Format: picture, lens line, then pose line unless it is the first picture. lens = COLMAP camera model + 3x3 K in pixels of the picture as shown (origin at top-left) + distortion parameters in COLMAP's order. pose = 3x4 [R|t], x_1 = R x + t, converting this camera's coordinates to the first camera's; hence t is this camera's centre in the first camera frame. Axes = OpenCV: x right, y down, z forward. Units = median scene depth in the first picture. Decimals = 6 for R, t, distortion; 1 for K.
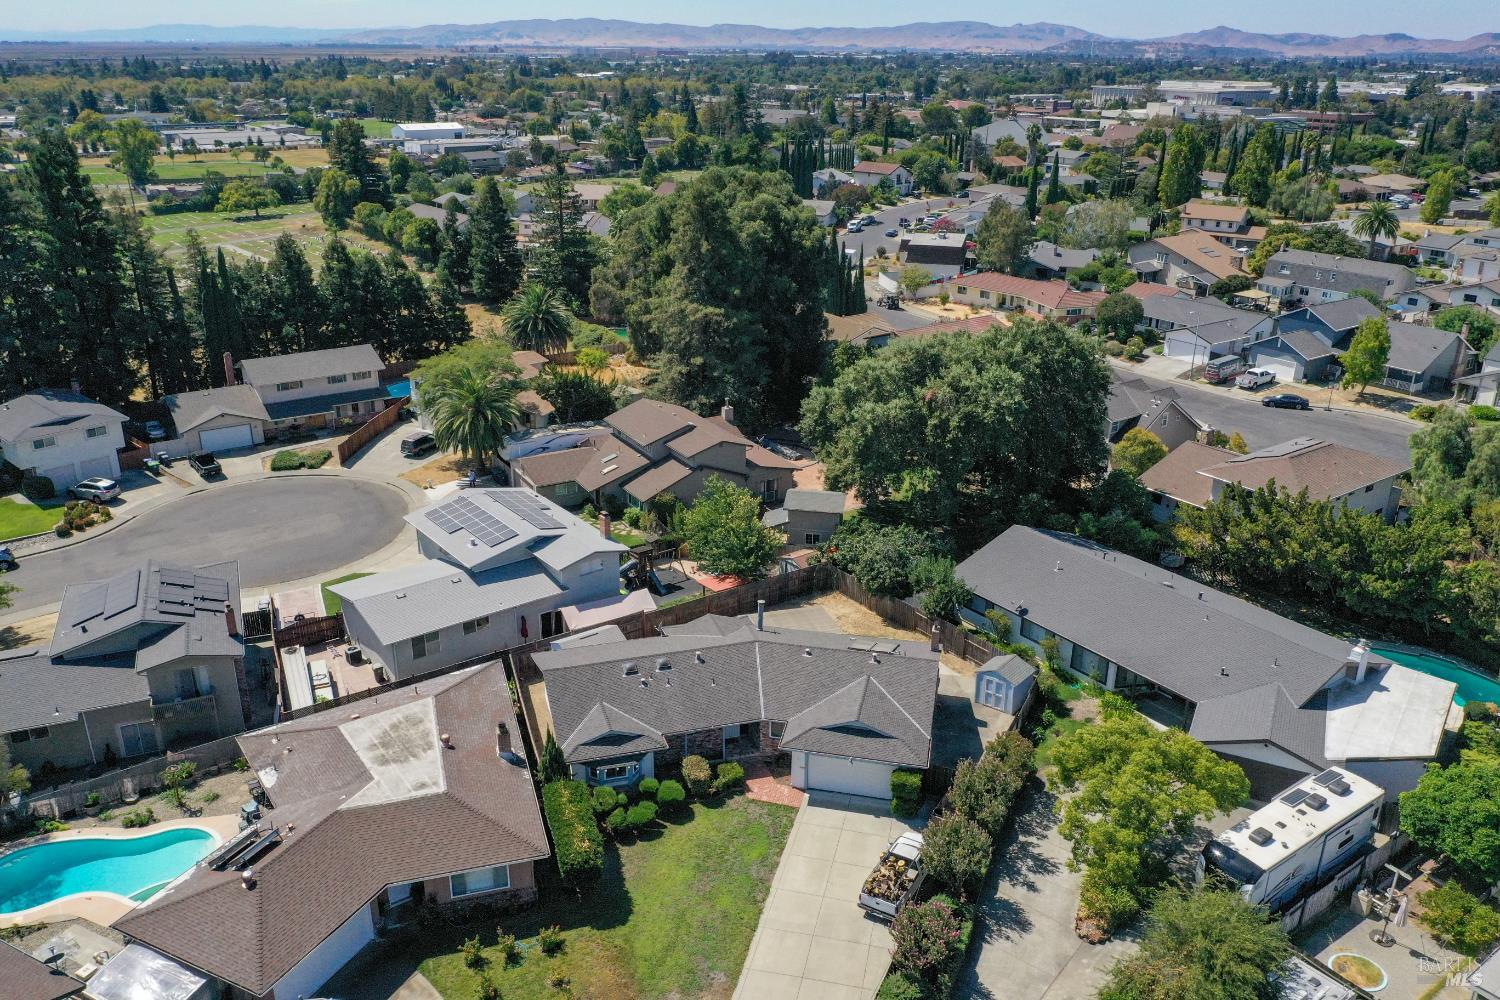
lens RADIAL K [[1179.7, 0, 751.5], [0, 1179.7, 494.8], [0, 0, 1]] dist [-0.006300, -0.004907]
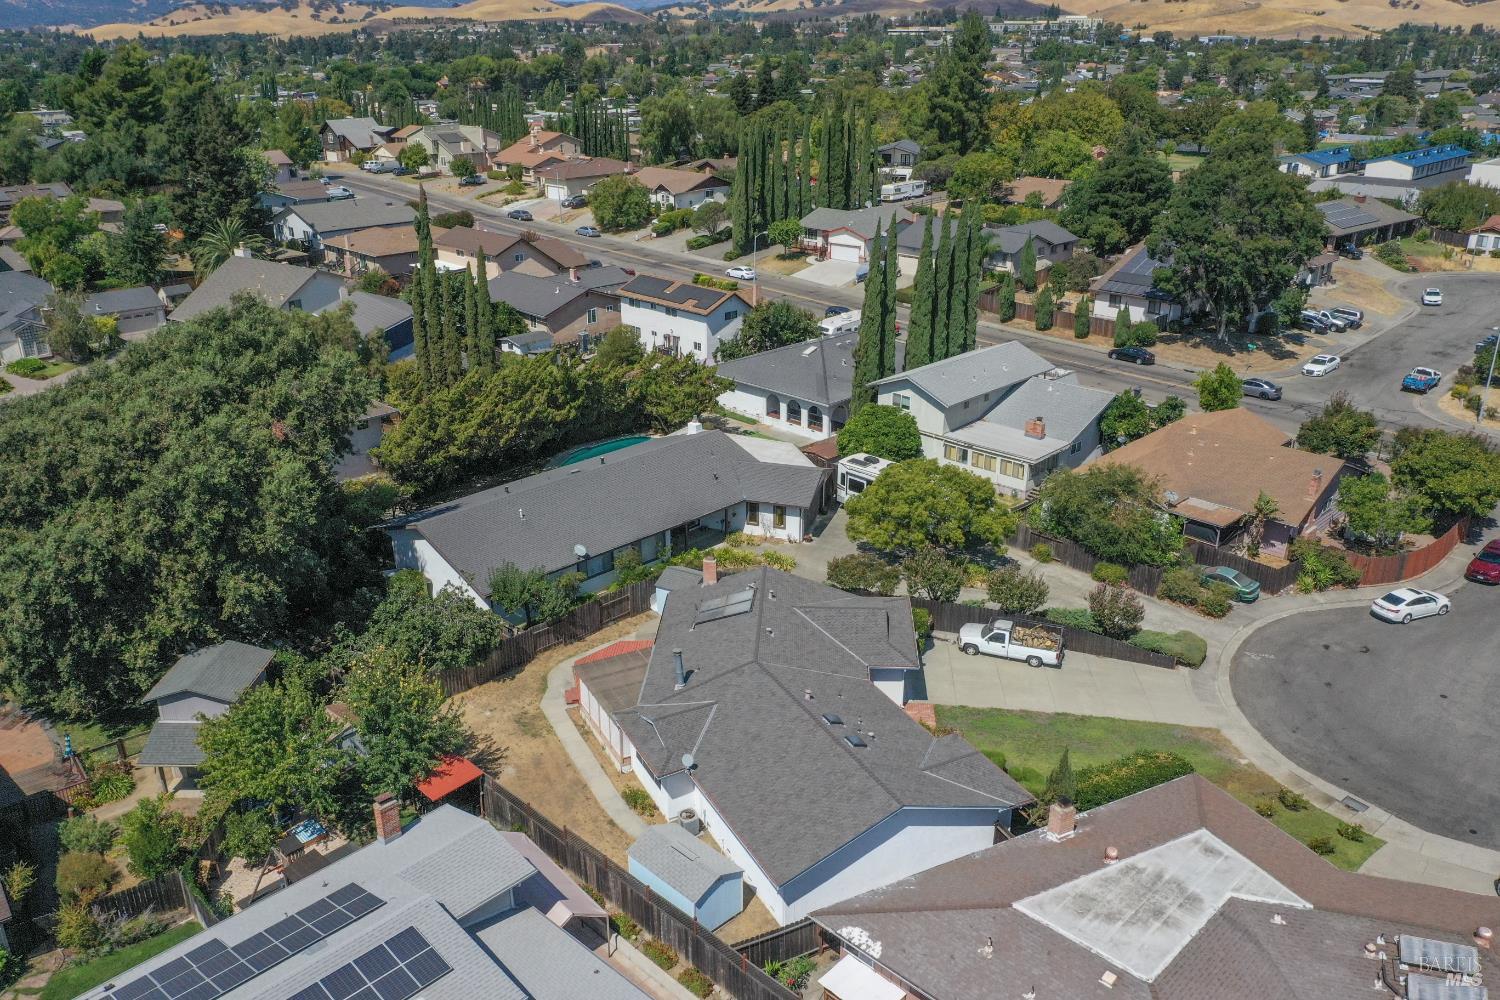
lens RADIAL K [[1179.7, 0, 751.5], [0, 1179.7, 494.8], [0, 0, 1]] dist [-0.006300, -0.004907]
pose [[-0.160981, -0.371456, 0.914388, -0.751279], [0.351448, 0.844167, 0.404804, -0.328144], [-0.922263, 0.386526, -0.005347, 1.043614]]
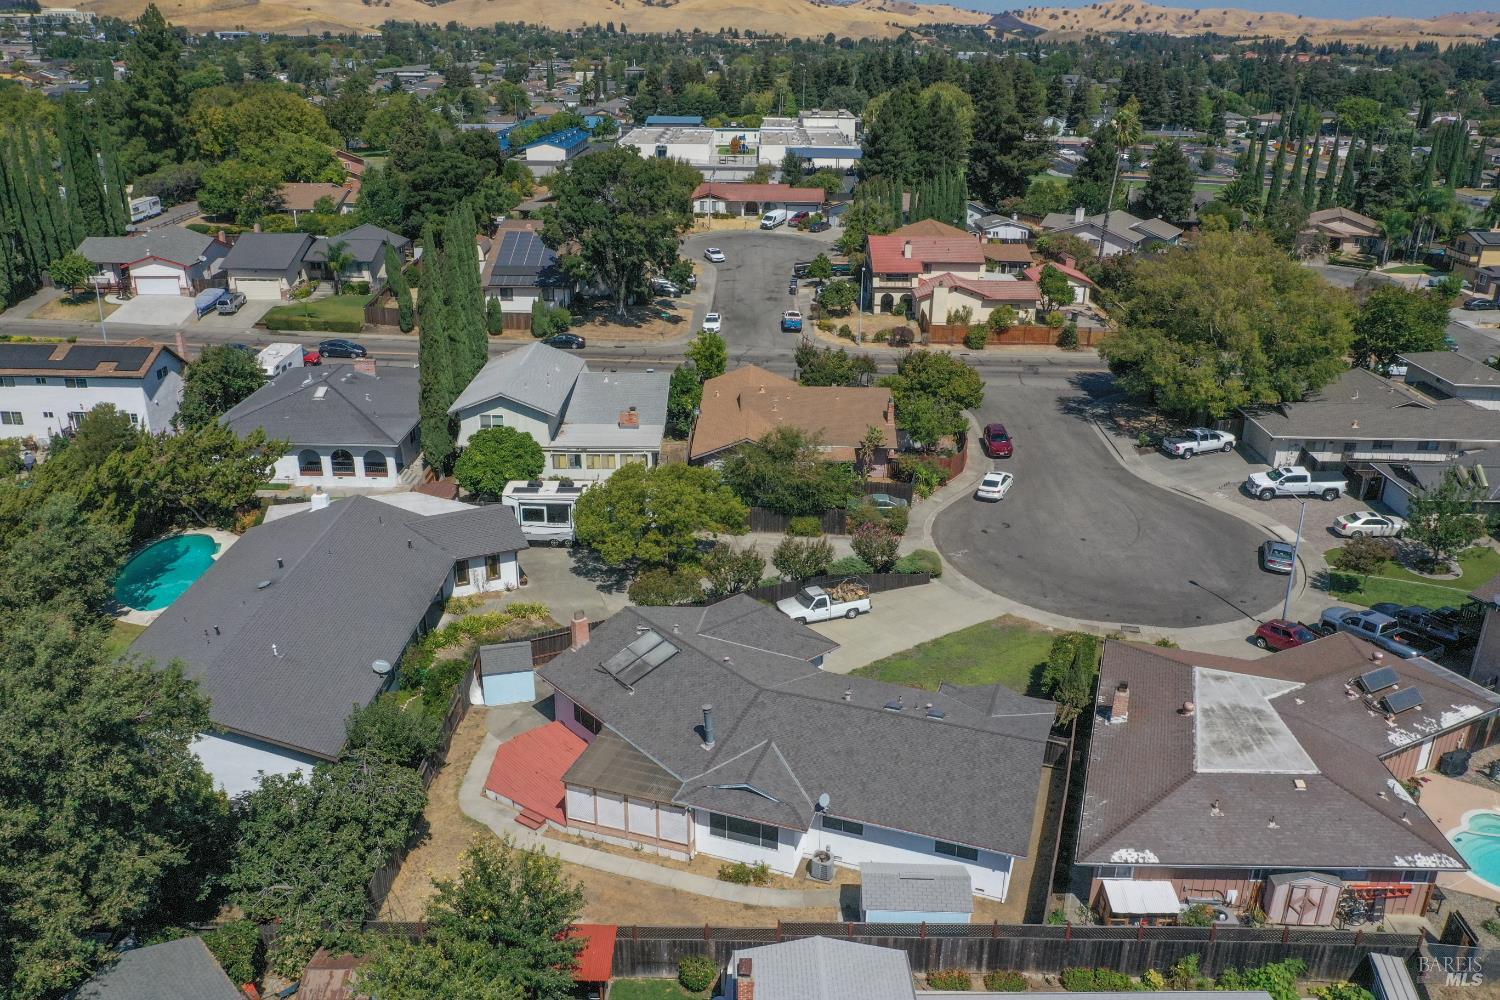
lens RADIAL K [[1179.7, 0, 751.5], [0, 1179.7, 494.8], [0, 0, 1]] dist [-0.006300, -0.004907]
pose [[-0.802545, -0.236328, 0.547787, -0.415787], [0.194390, 0.764499, 0.614617, -0.489390], [-0.564034, 0.599742, -0.567605, 1.480415]]
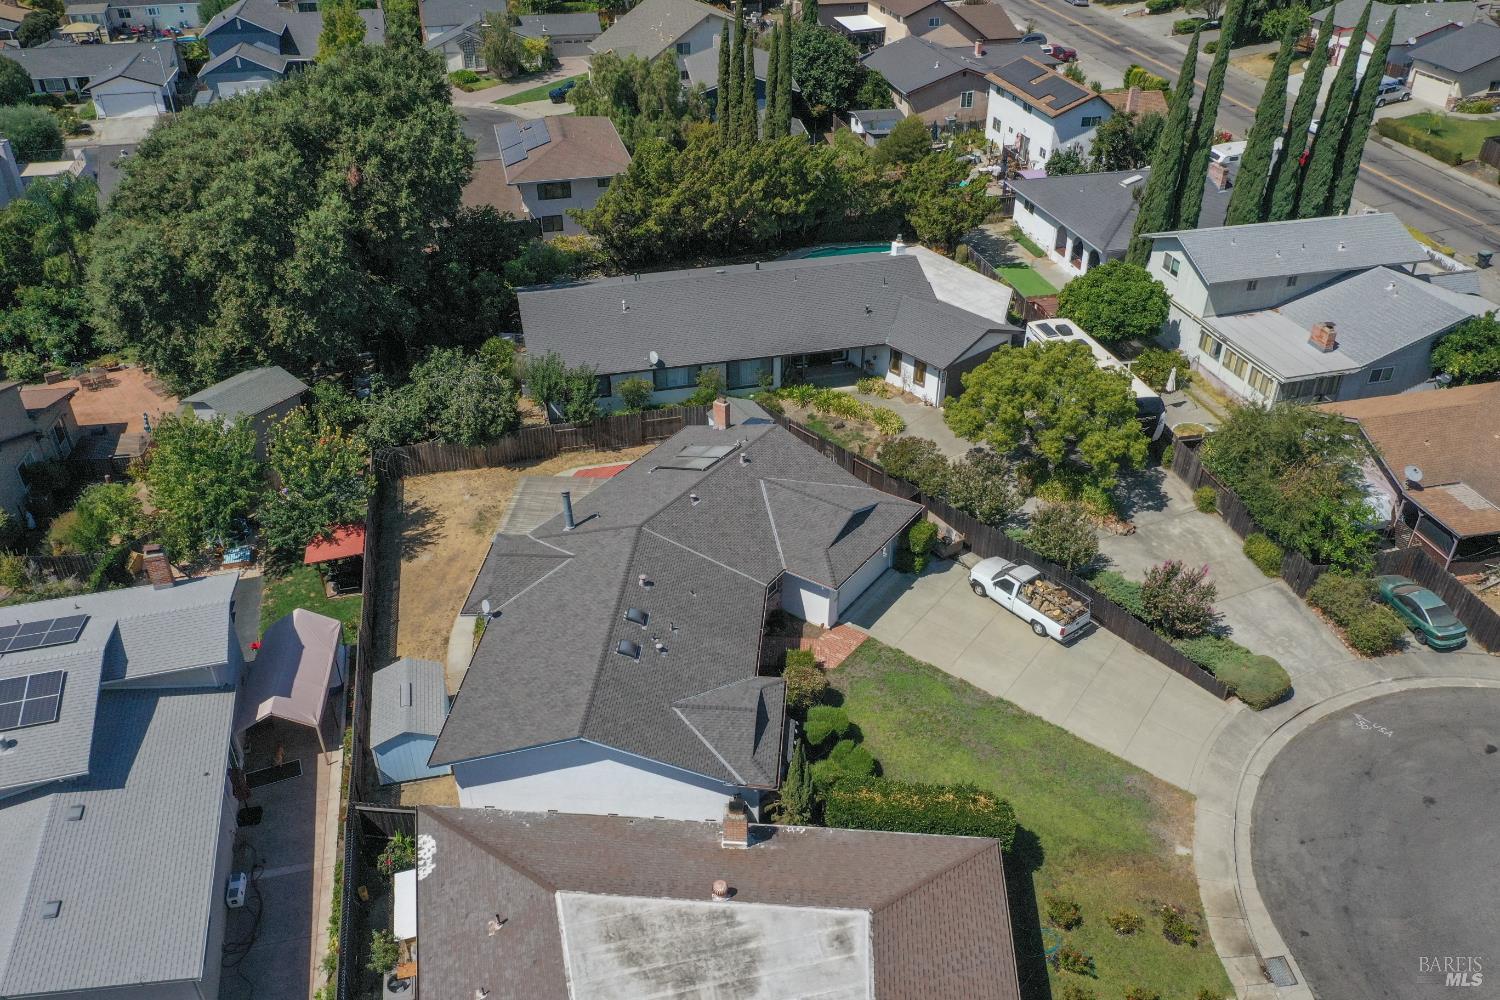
lens RADIAL K [[1179.7, 0, 751.5], [0, 1179.7, 494.8], [0, 0, 1]] dist [-0.006300, -0.004907]
pose [[0.374503, -0.507115, 0.776261, -0.564829], [0.333648, 0.854811, 0.397463, -0.171635], [-0.865116, 0.110147, 0.489327, 0.634845]]
